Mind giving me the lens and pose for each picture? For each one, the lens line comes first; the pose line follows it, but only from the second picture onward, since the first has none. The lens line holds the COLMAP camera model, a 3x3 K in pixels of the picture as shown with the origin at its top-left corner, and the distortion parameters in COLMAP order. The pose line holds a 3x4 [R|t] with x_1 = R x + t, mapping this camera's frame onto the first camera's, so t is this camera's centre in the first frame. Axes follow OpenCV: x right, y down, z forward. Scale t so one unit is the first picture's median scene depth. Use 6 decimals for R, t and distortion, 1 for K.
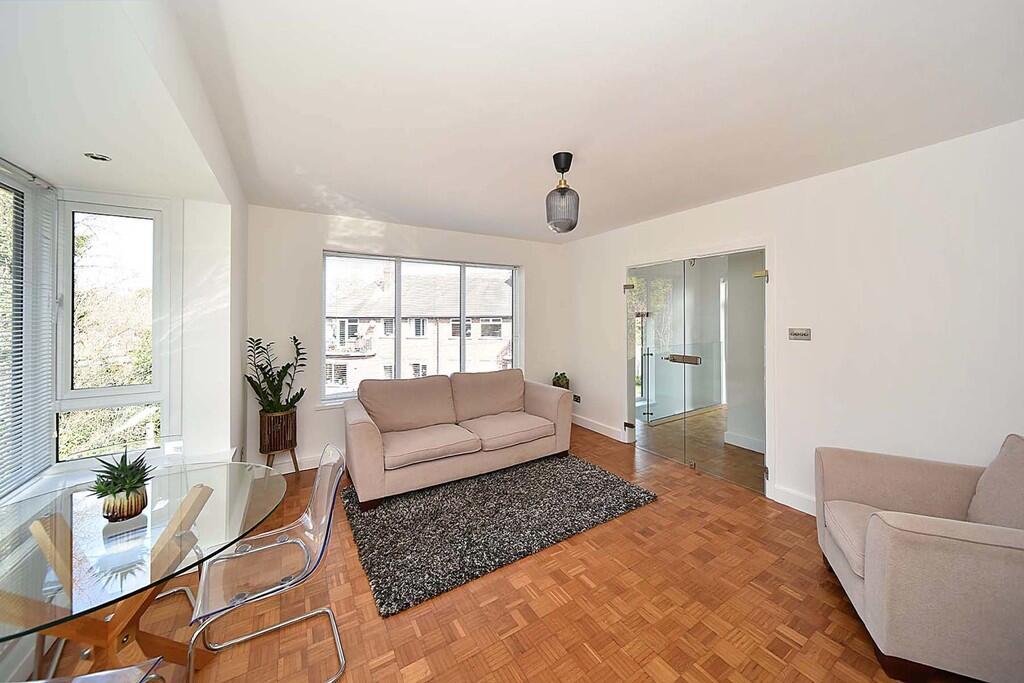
lens RADIAL K [[363.2, 0, 516.8], [0, 363.2, 319.6], [0, 0, 1]] dist [-0.000937, -0.000215]
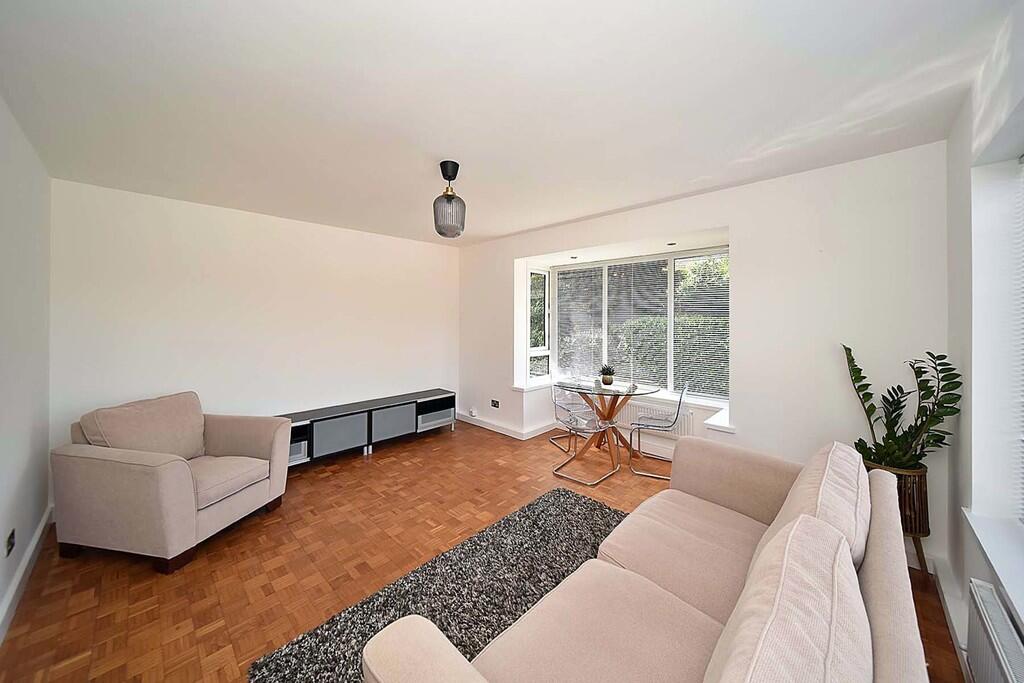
lens RADIAL K [[363.2, 0, 516.8], [0, 363.2, 319.6], [0, 0, 1]] dist [-0.000937, -0.000215]
pose [[-0.970217, -0.000039, -0.242238, 0.194400], [-0.004384, 0.999839, 0.017398, -0.017397], [0.242198, 0.017942, -0.970061, 2.092489]]
